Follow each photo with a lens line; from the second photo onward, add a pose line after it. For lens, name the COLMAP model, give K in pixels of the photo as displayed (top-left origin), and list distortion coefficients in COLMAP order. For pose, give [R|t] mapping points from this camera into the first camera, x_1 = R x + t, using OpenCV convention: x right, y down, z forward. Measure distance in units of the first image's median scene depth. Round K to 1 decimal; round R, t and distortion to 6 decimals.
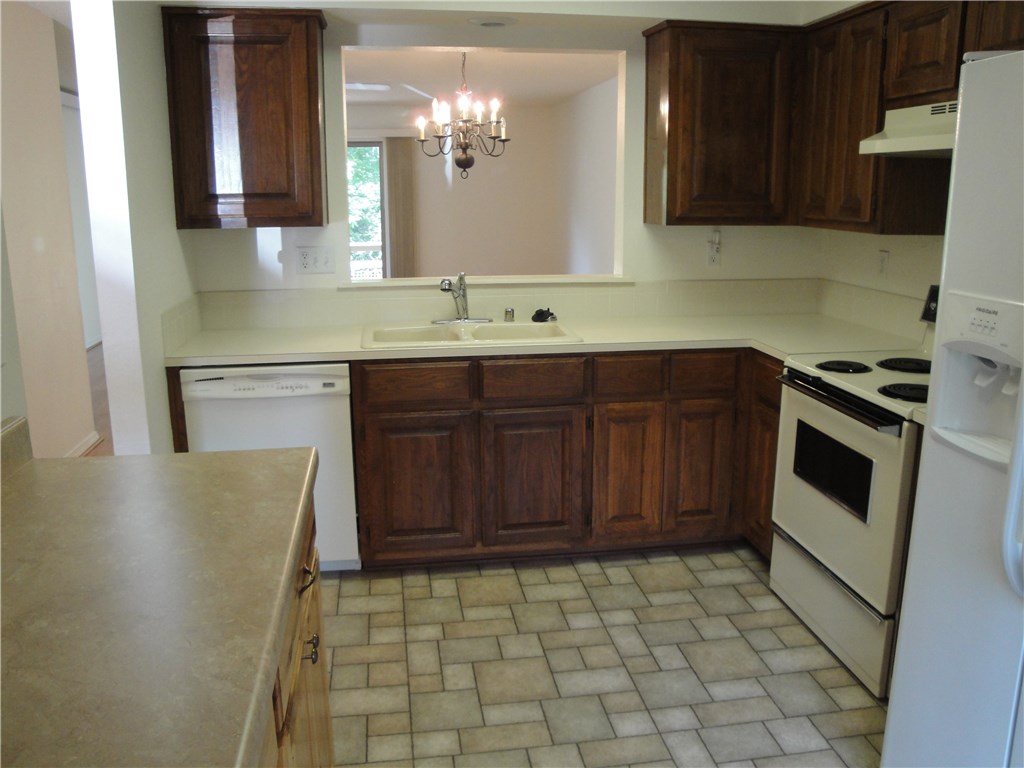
lens RADIAL K [[843.7, 0, 518.5], [0, 843.7, 381.2], [0, 0, 1]] dist [-0.152304, 0.113440]
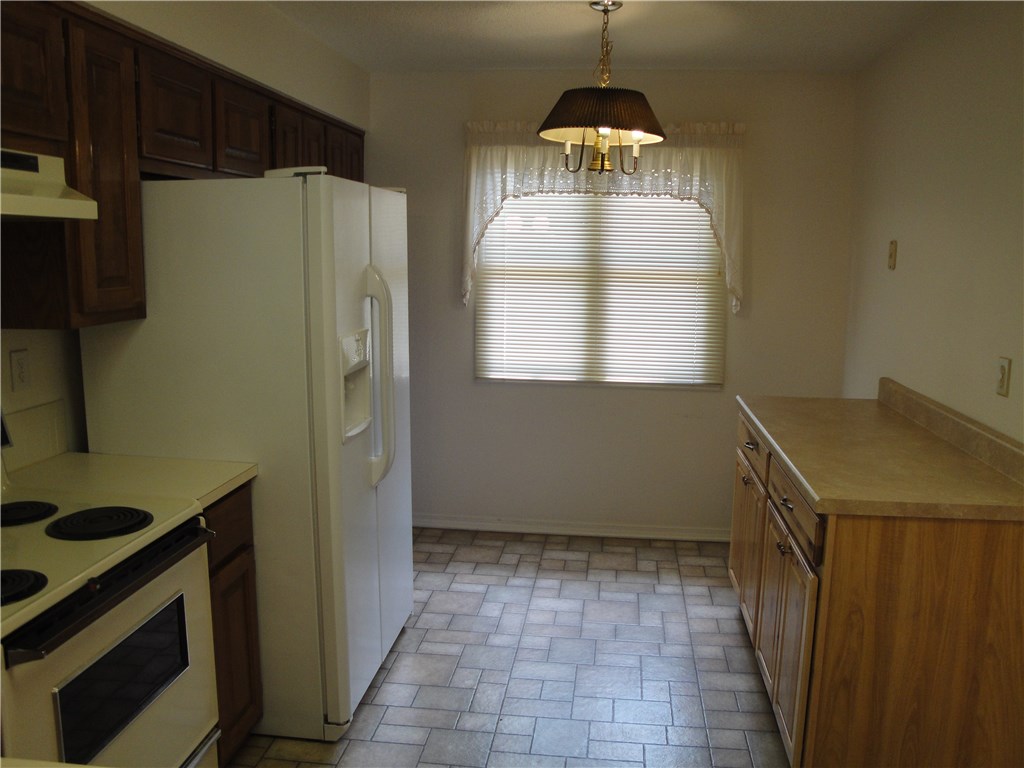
lens RADIAL K [[843.7, 0, 518.5], [0, 843.7, 381.2], [0, 0, 1]] dist [-0.152304, 0.113440]
pose [[-0.961862, -0.056520, 0.267630, -0.086949], [0.046833, 0.929943, 0.364710, -0.324817], [-0.269494, 0.363334, -0.891830, 1.312782]]
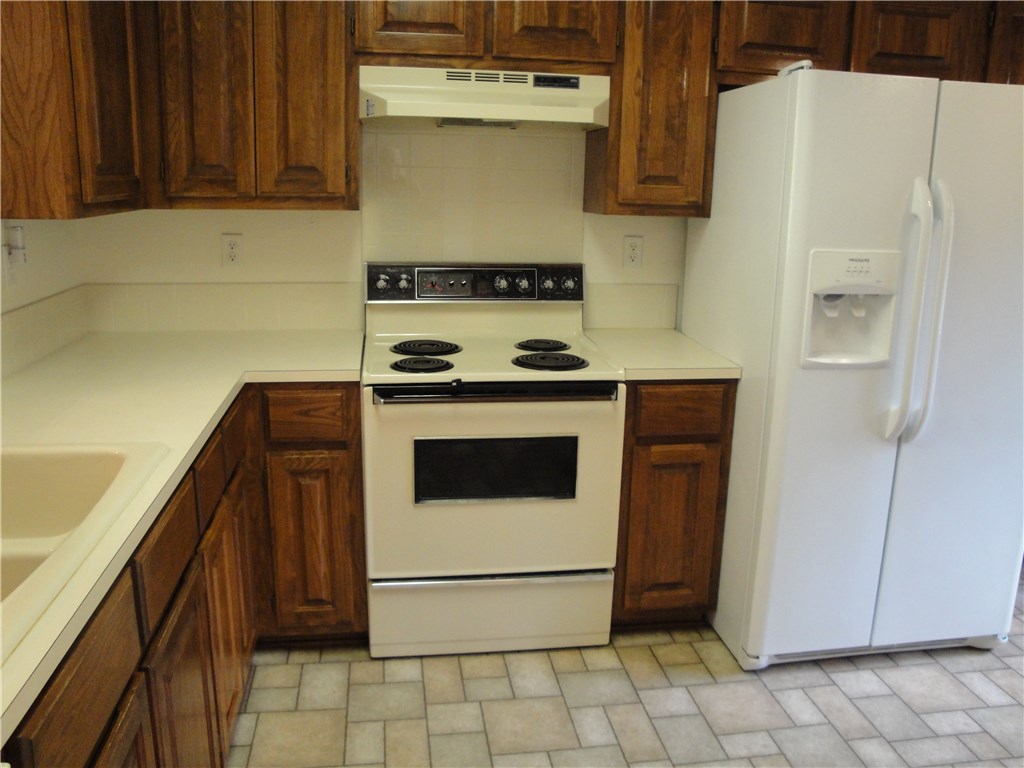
lens RADIAL K [[844.7, 0, 522.0], [0, 844.7, 382.6], [0, 0, 1]] dist [-0.164918, 0.150615]
pose [[0.000108, -0.233968, 0.972244, -0.456011], [0.198411, 0.952920, 0.229295, -0.176956], [-0.980119, 0.192879, 0.046524, 0.843083]]
